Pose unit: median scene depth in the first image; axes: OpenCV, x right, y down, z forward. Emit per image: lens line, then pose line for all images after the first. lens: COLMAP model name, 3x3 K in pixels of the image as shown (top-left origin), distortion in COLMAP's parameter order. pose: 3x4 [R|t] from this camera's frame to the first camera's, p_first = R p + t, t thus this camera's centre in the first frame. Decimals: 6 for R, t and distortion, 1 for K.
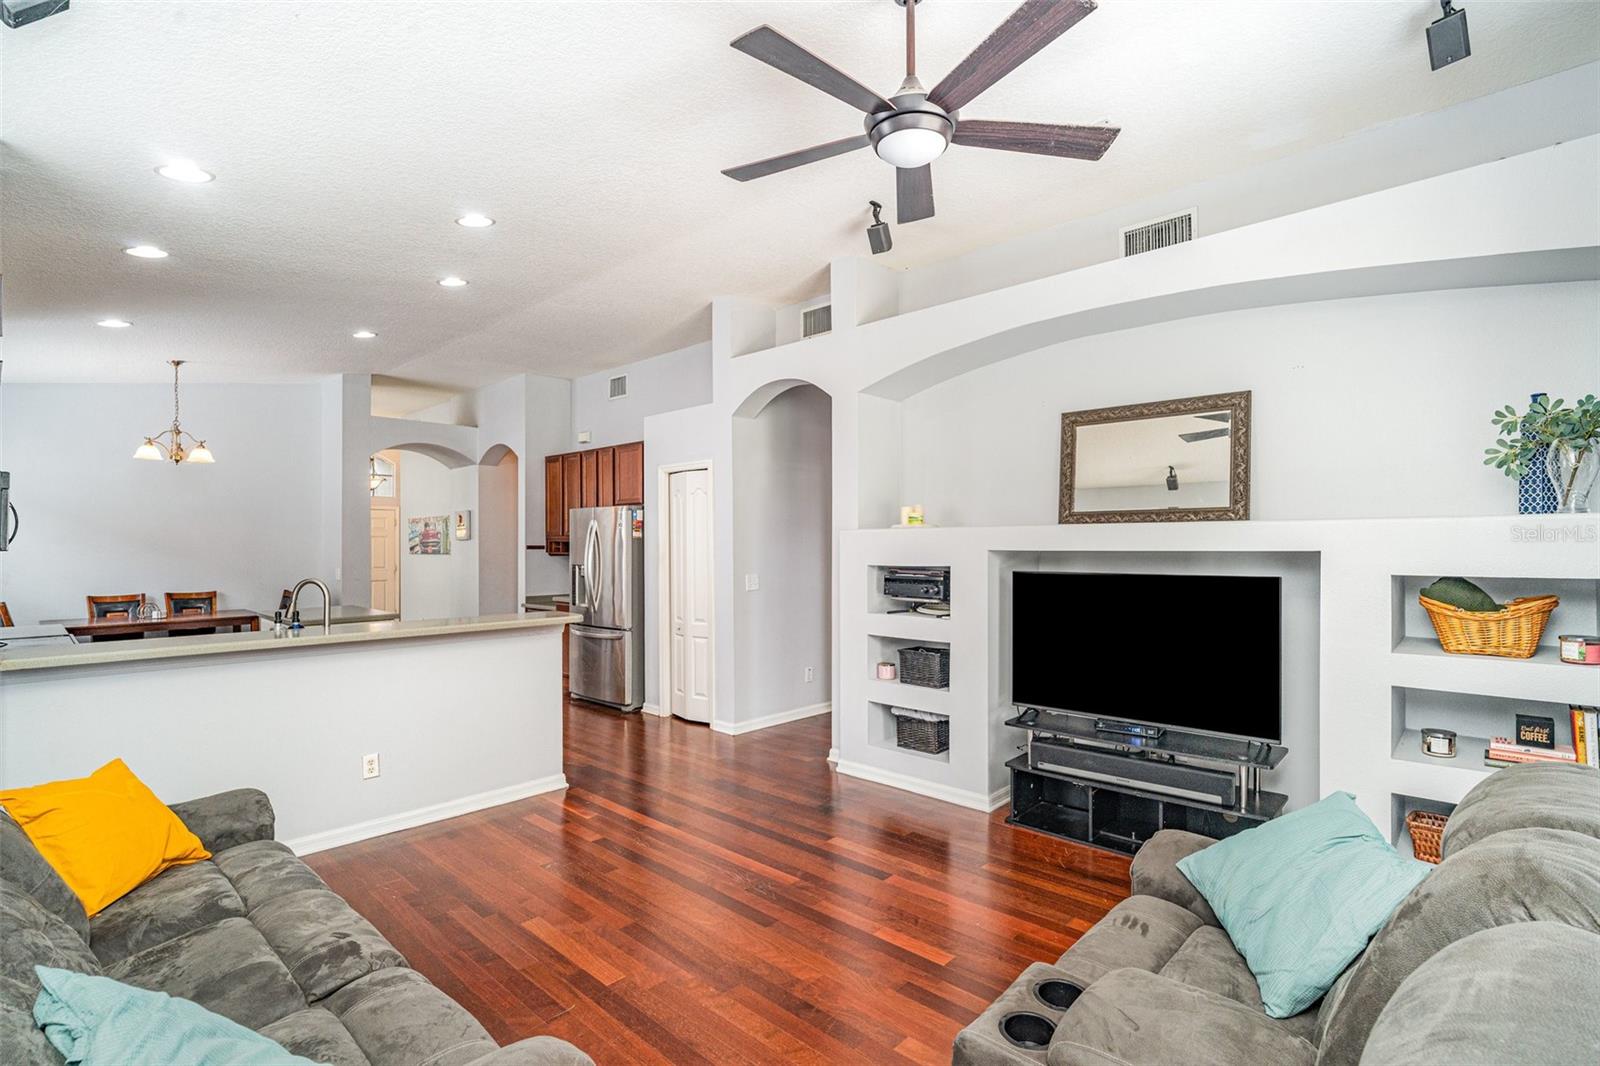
lens RADIAL K [[757.2, 0, 803.0], [0, 757.2, 550.8], [0, 0, 1]] dist [-0.004430, 0.000627]
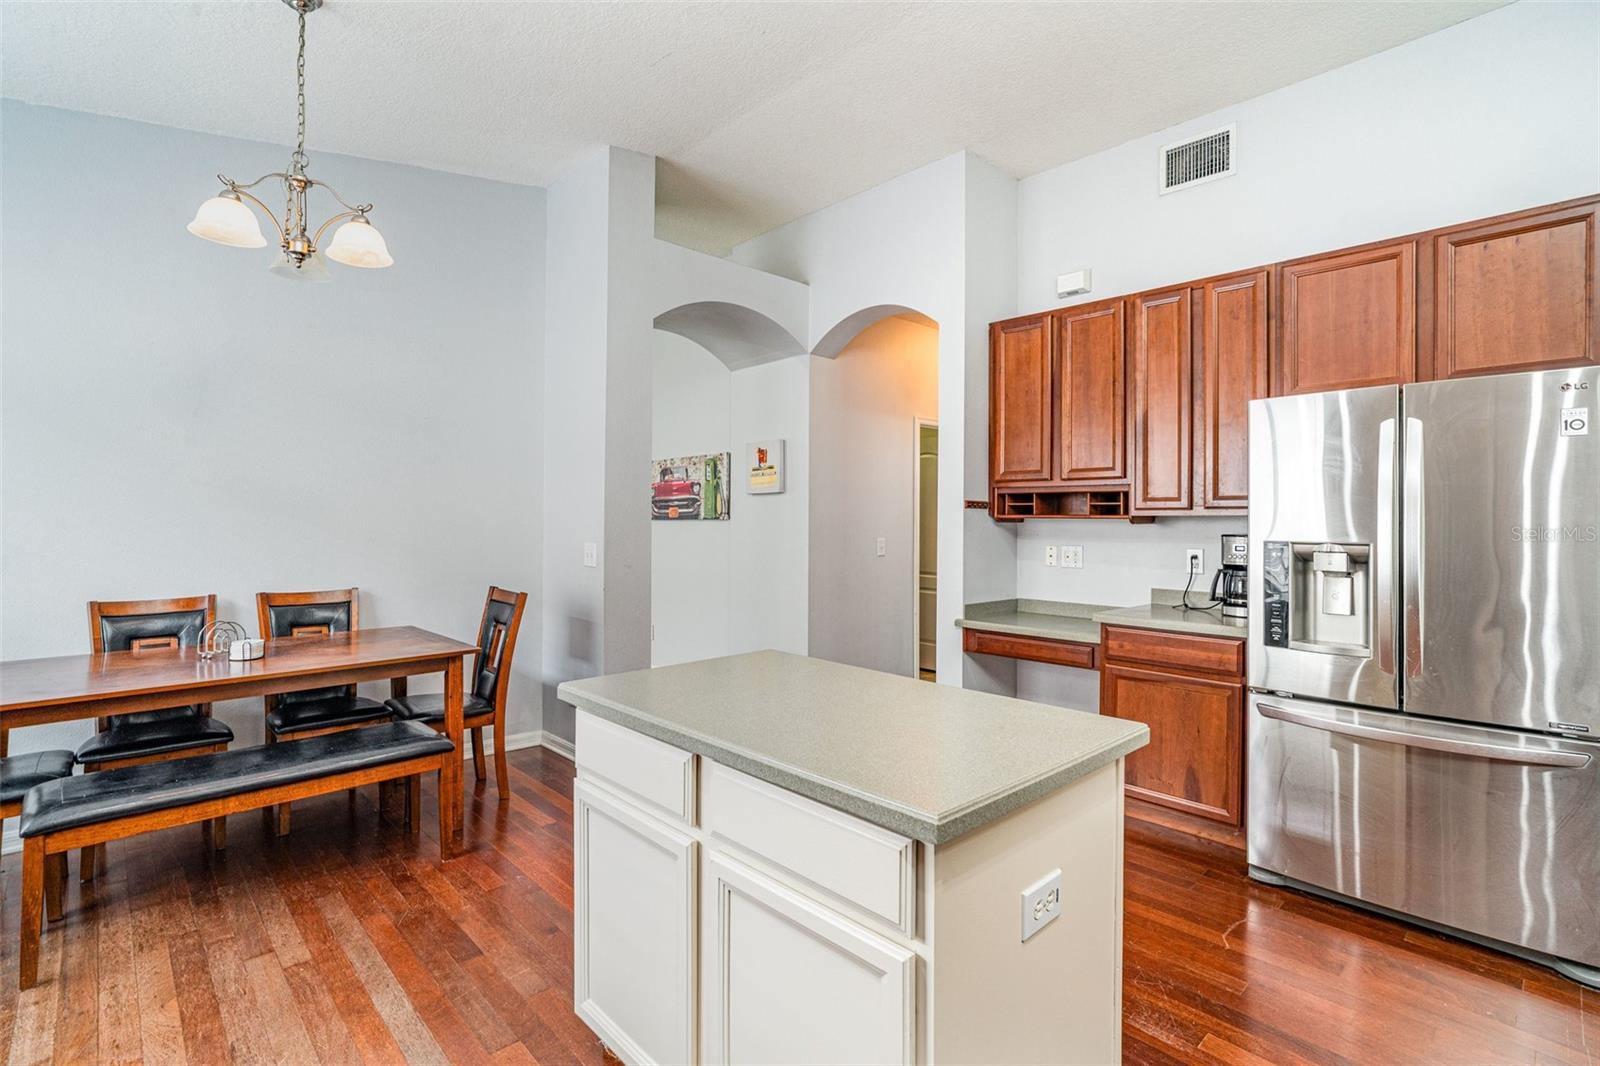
lens RADIAL K [[757.2, 0, 811.7], [0, 757.2, 518.2], [0, 0, 1]] dist [-0.004430, 0.000627]
pose [[0.998444, 0.008246, -0.055159, -0.901990], [-0.008879, 0.999897, -0.011244, 0.022216], [0.055061, 0.011716, 0.998414, 1.042682]]
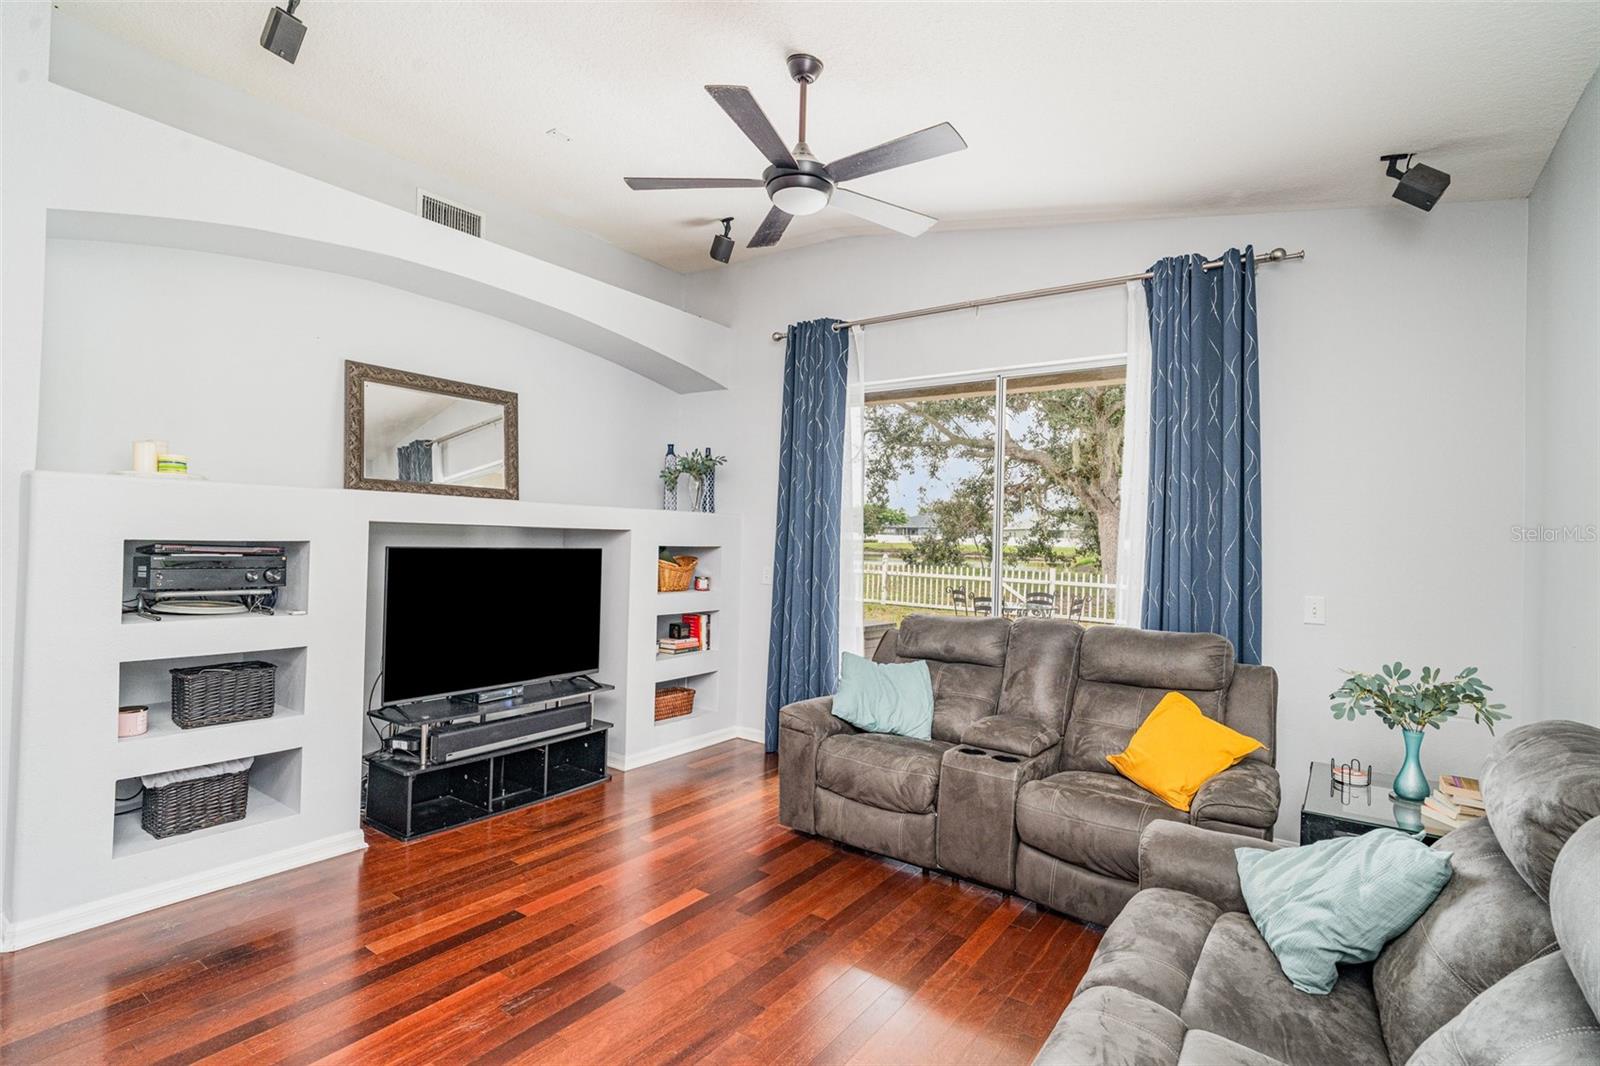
lens RADIAL K [[757.2, 0, 813.2], [0, 757.2, 527.3], [0, 0, 1]] dist [-0.004430, 0.000627]
pose [[-0.127128, 0.012869, 0.991803, -0.616603], [-0.024620, 0.999567, -0.016125, 0.008058], [-0.991581, -0.026468, -0.126756, 0.642811]]
